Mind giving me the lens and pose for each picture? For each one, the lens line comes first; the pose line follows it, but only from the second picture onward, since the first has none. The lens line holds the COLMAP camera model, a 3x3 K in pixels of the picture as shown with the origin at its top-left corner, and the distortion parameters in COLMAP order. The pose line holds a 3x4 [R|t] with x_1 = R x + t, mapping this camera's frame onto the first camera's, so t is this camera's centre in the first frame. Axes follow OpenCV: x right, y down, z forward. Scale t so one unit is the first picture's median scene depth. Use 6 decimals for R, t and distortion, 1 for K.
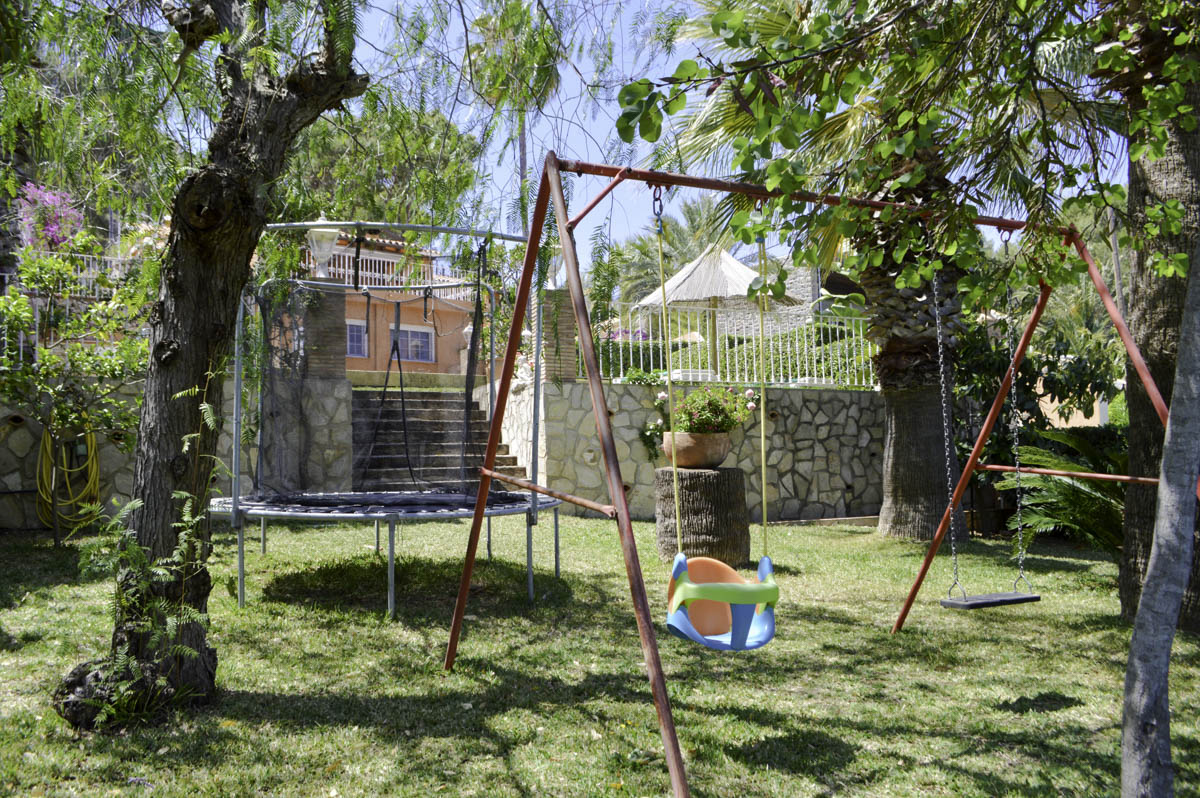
lens RADIAL K [[957.1, 0, 599.9], [0, 957.1, 398.1], [0, 0, 1]] dist [-0.057378, -0.005750]
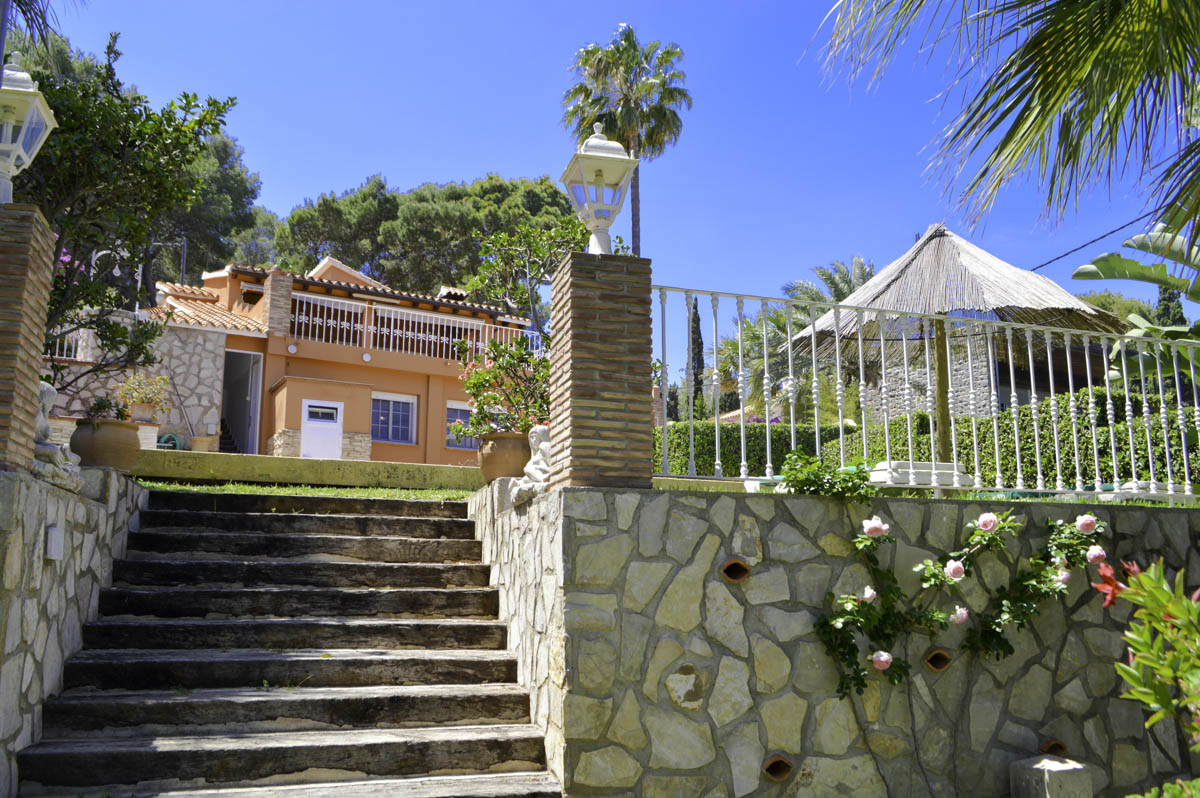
lens RADIAL K [[957.1, 0, 599.6], [0, 957.1, 400.1], [0, 0, 1]] dist [-0.057378, -0.005750]
pose [[0.991147, 0.004328, -0.132702, 0.005346], [-0.017511, 0.994999, -0.098336, -0.012996], [0.131612, 0.099790, 0.986266, 0.581329]]
